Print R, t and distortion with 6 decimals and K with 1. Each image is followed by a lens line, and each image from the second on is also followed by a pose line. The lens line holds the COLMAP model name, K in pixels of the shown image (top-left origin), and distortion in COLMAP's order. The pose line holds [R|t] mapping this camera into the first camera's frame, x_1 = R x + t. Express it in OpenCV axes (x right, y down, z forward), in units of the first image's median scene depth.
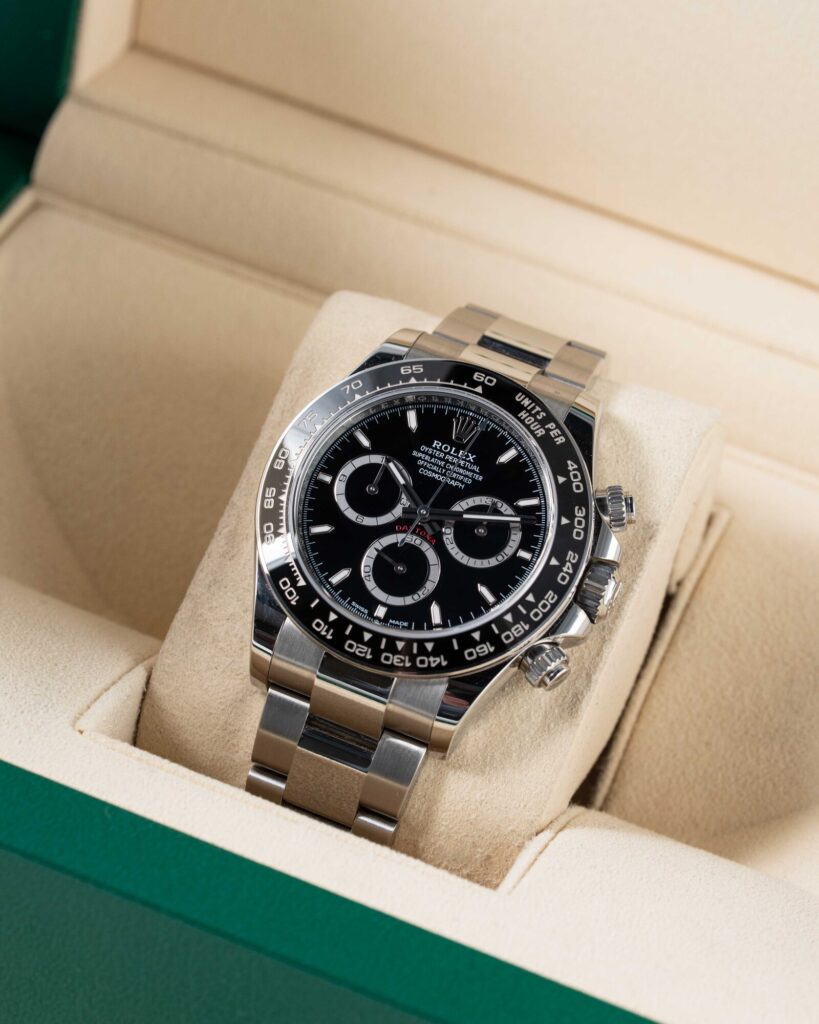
lens RADIAL K [[3742.8, 0, 409.5], [0, 3742.8, 512.0], [0, 0, 1]] dist [0.036844, 0.885952]
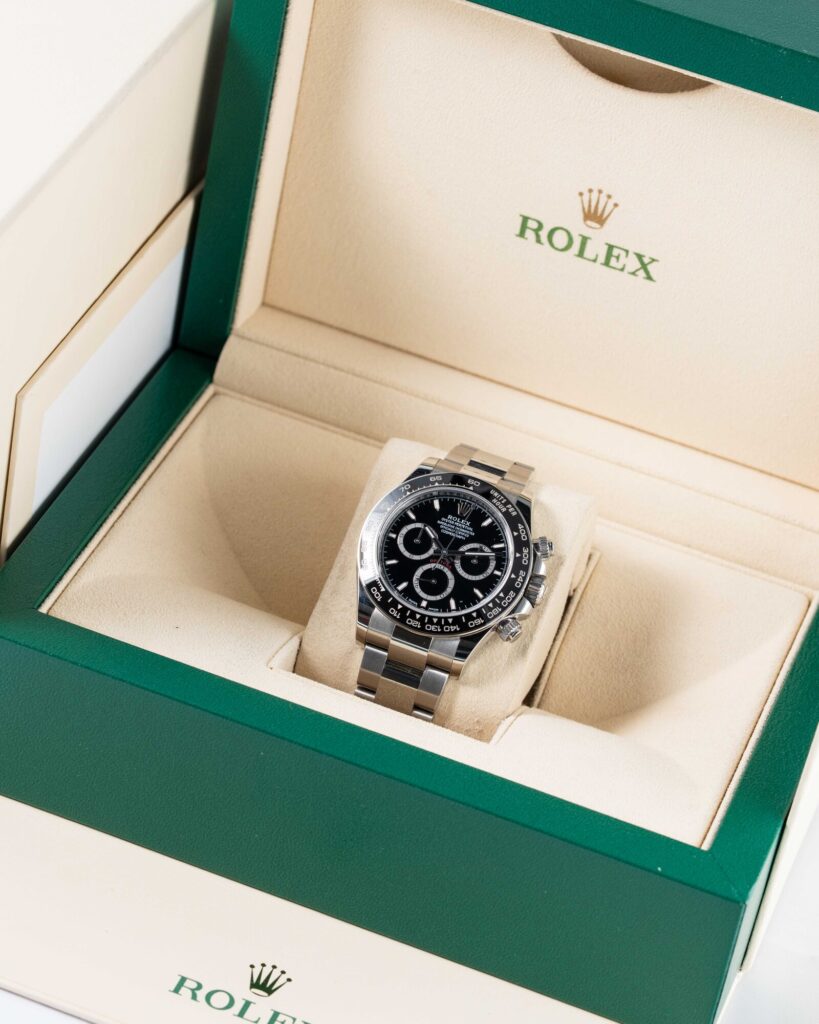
lens RADIAL K [[3742.8, 0, 409.5], [0, 3742.8, 512.0], [0, 0, 1]] dist [0.036844, 0.885952]
pose [[0.998517, -0.019131, 0.050974, -0.111715], [0.020883, 0.999202, -0.034045, 0.044502], [-0.050282, 0.035059, 0.998120, -0.921662]]
